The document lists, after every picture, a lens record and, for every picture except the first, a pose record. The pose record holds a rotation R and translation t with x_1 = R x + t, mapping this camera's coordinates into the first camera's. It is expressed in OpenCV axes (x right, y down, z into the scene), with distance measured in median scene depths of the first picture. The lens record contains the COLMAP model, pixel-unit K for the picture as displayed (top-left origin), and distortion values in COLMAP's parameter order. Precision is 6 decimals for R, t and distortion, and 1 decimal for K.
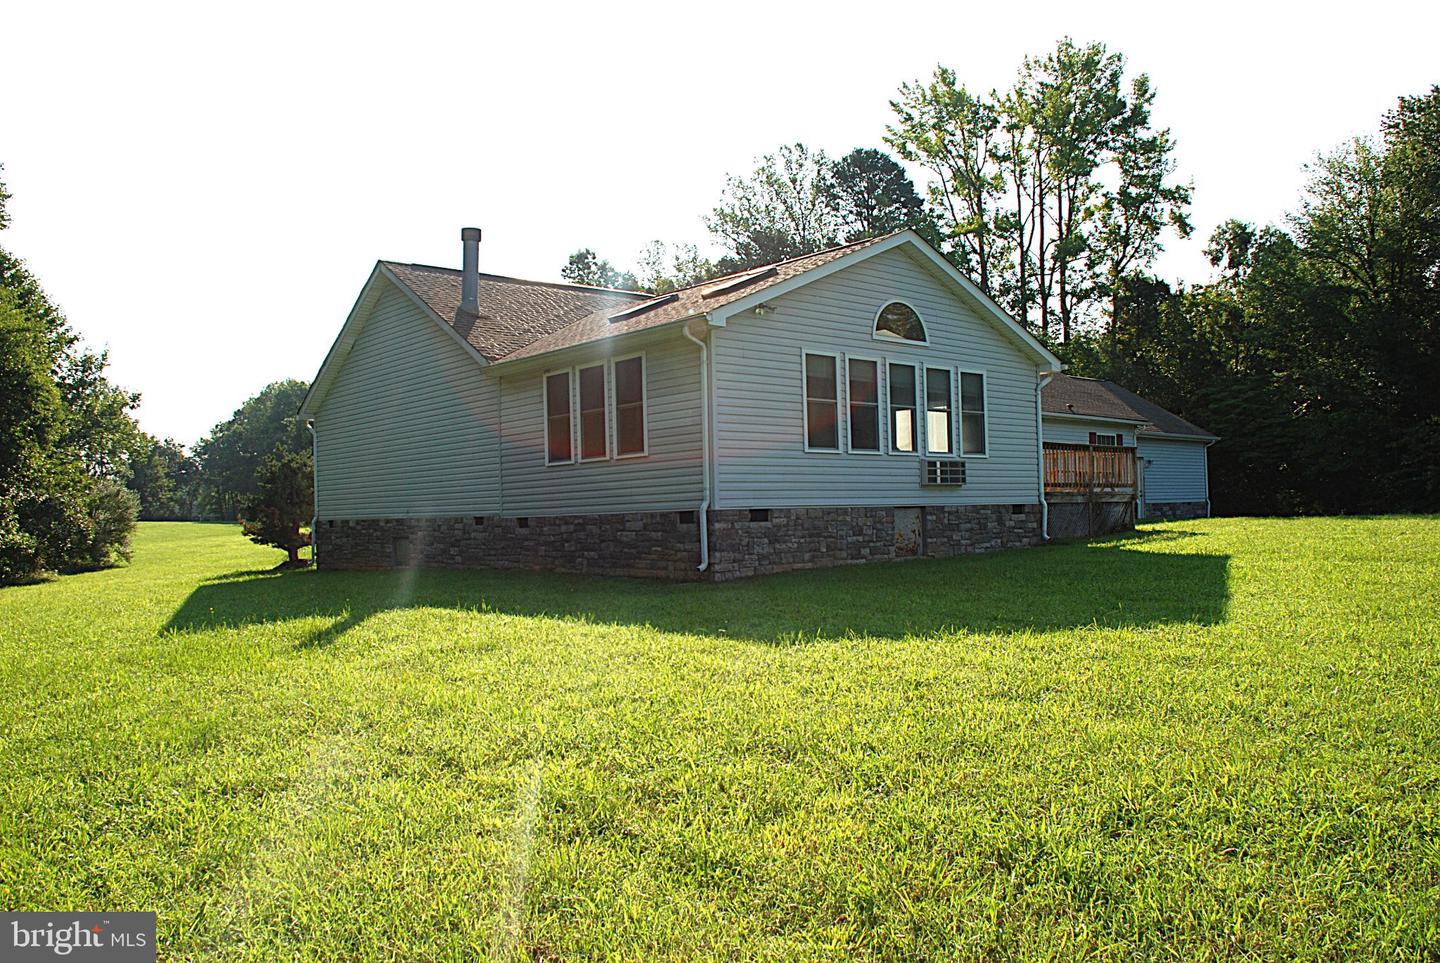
lens RADIAL K [[1109.5, 0, 690.4], [0, 1109.5, 449.6], [0, 0, 1]] dist [-0.094021, 0.004784]
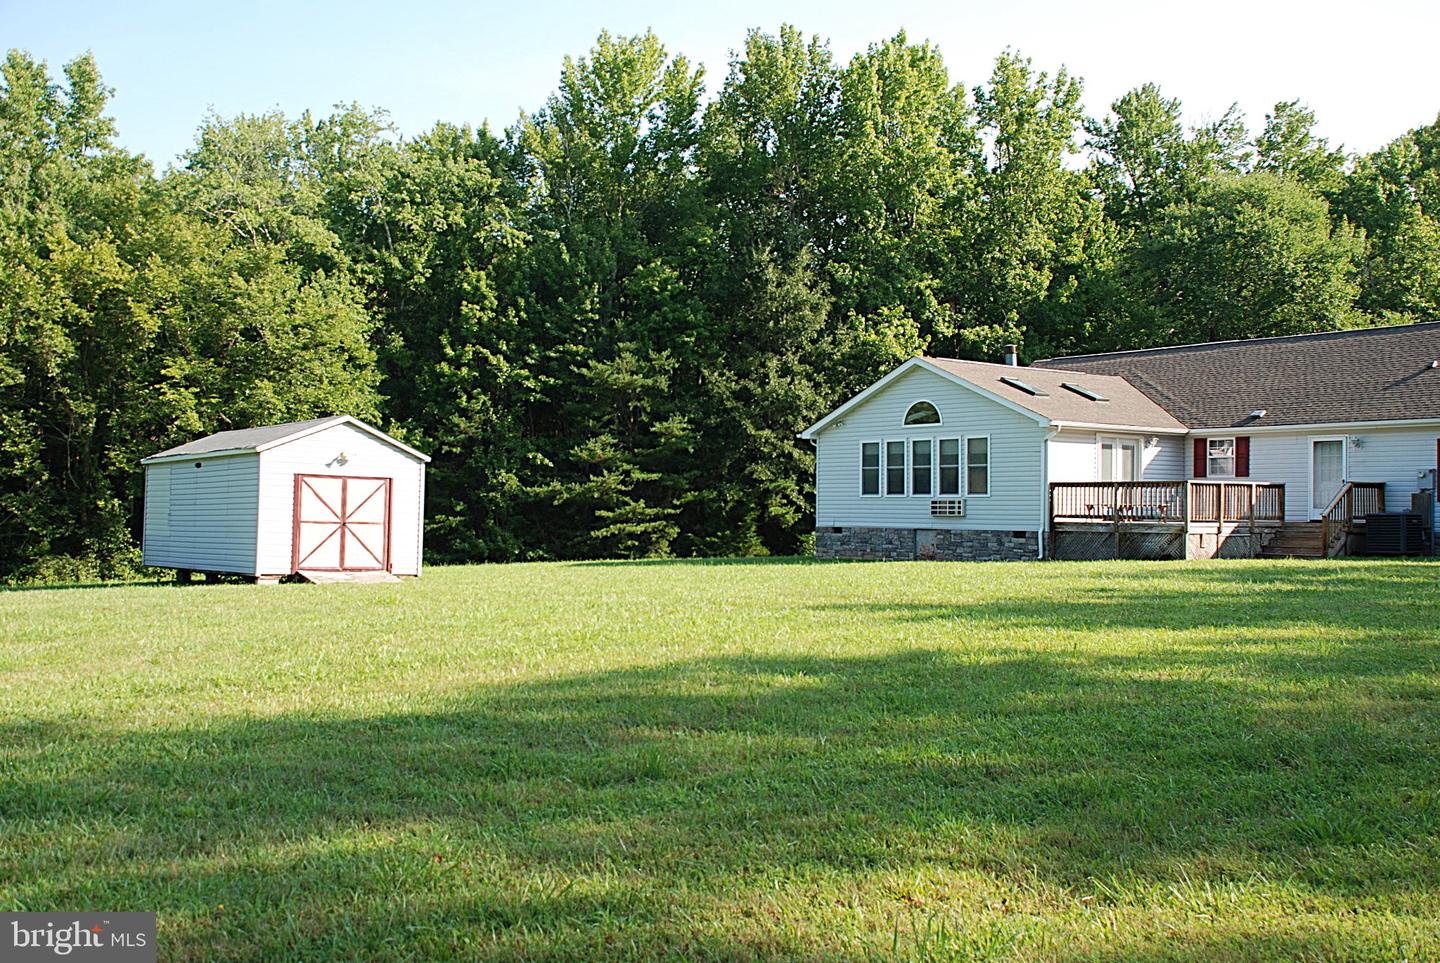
lens RADIAL K [[1459.2, 0, 720.0], [0, 1459.2, 481.5], [0, 0, 1]] dist [-0.011410, 0.163882]
pose [[-0.039102, 0.004446, -0.999225, 2.277352], [0.056029, 0.998427, 0.002250, -0.037767], [0.997663, -0.055898, -0.039290, 0.774376]]
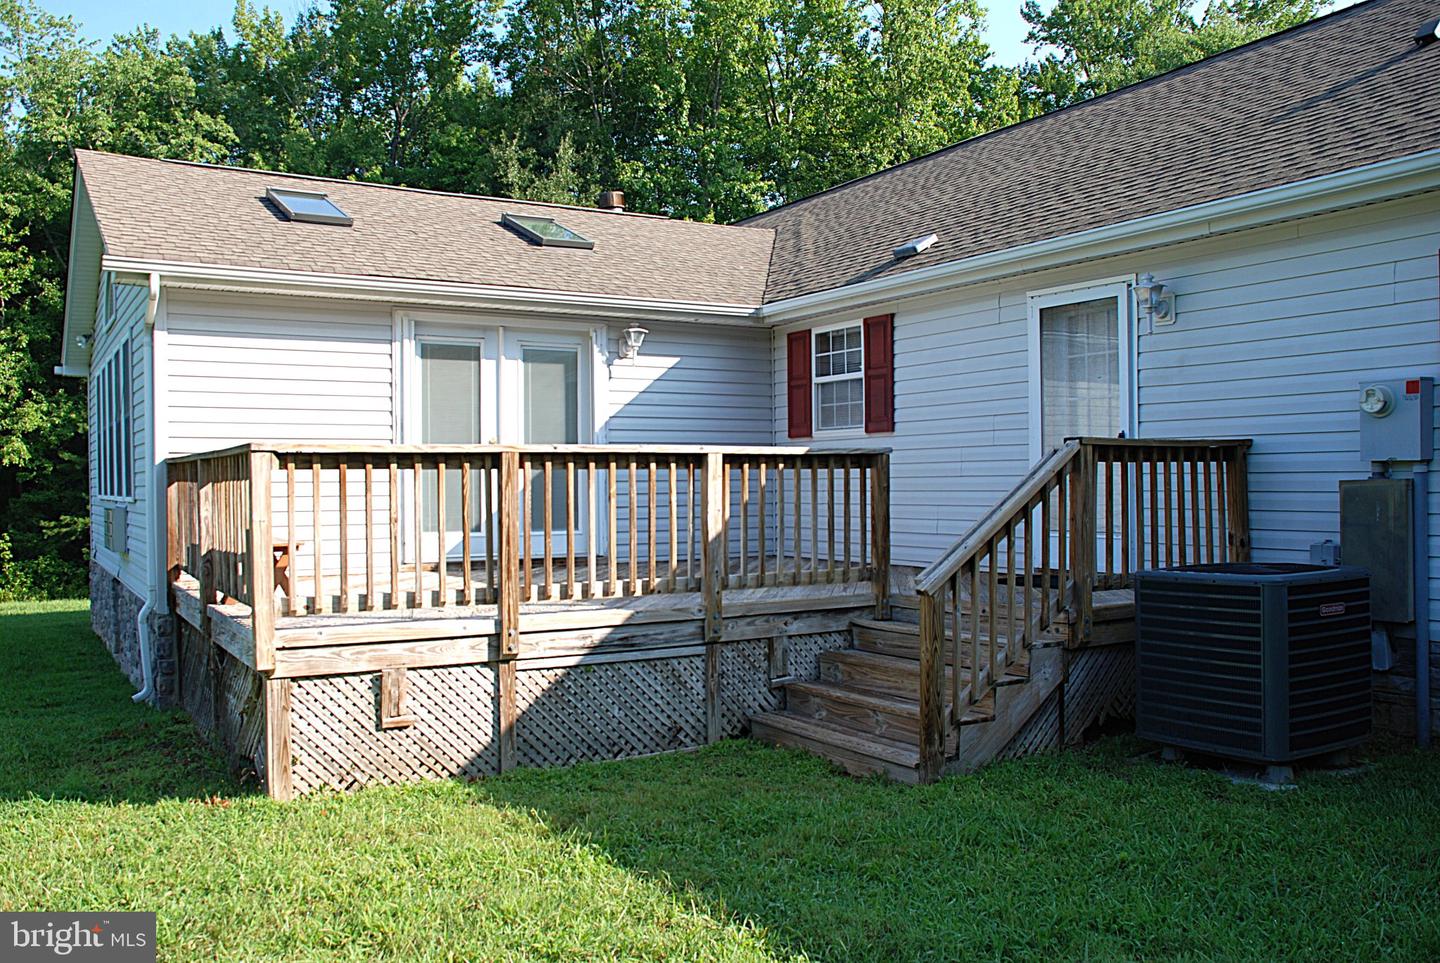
lens RADIAL K [[1204.2, 0, 720.0], [0, 1204.2, 481.5], [0, 0, 1]] dist [-0.026085, -0.001007]
pose [[-0.153596, 0.024040, -0.987841, 0.808467], [0.074480, 0.997142, 0.012686, 0.010938], [0.985323, -0.071626, -0.154948, 1.430509]]
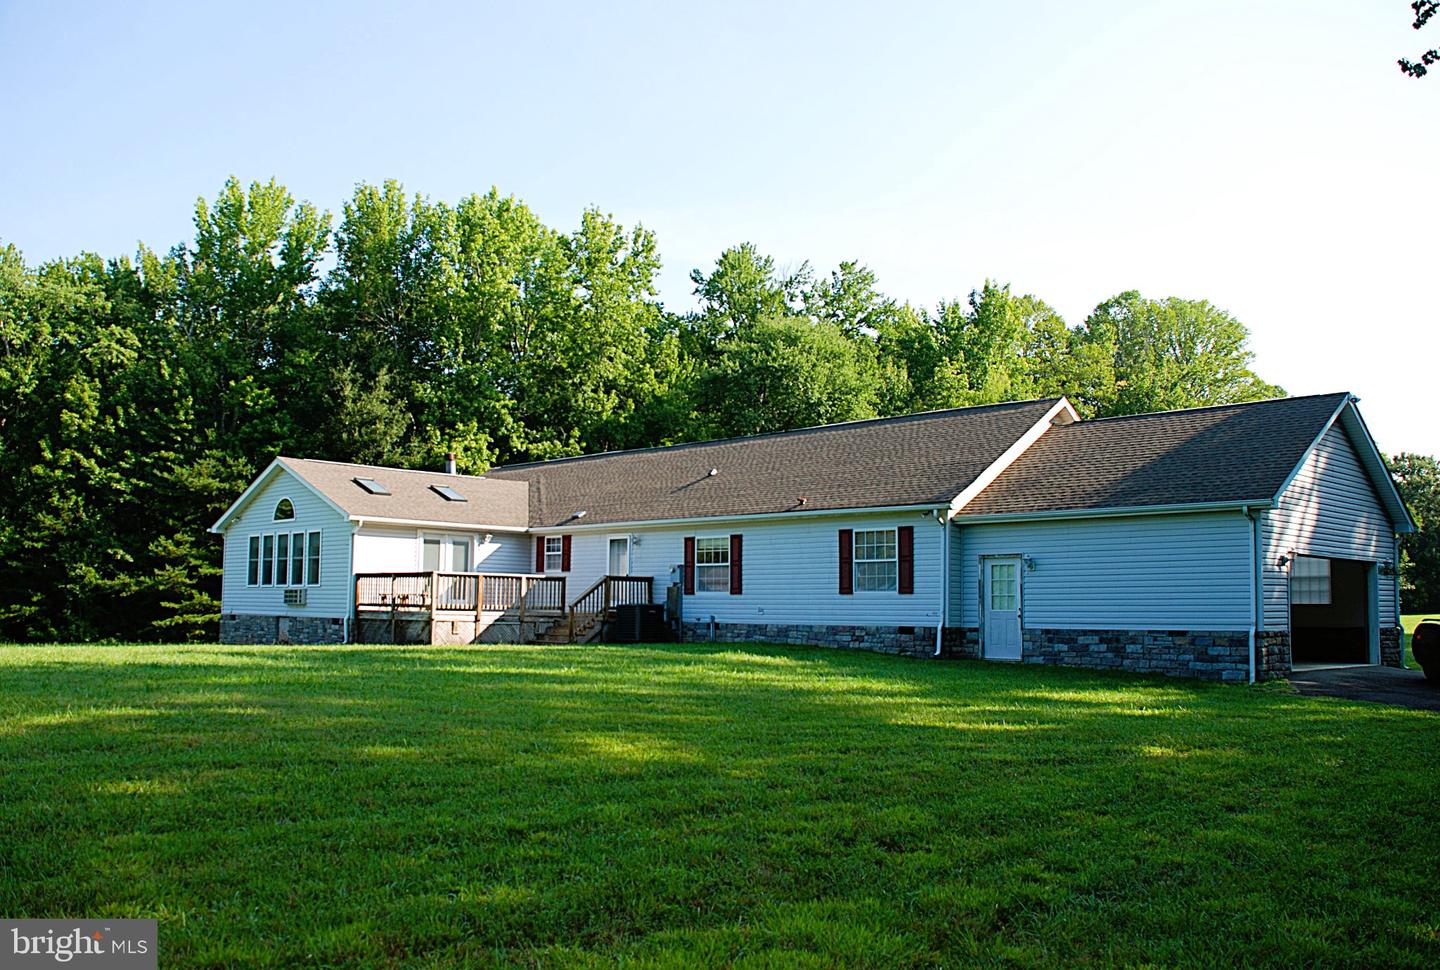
lens RADIAL K [[1272.3, 0, 699.3], [0, 1272.3, 487.7], [0, 0, 1]] dist [-0.117824, 0.219329]
pose [[0.060730, -0.074325, -0.995383, 2.169622], [0.045583, 0.996390, -0.071619, 0.021079], [0.997113, -0.041023, 0.063899, 1.501826]]
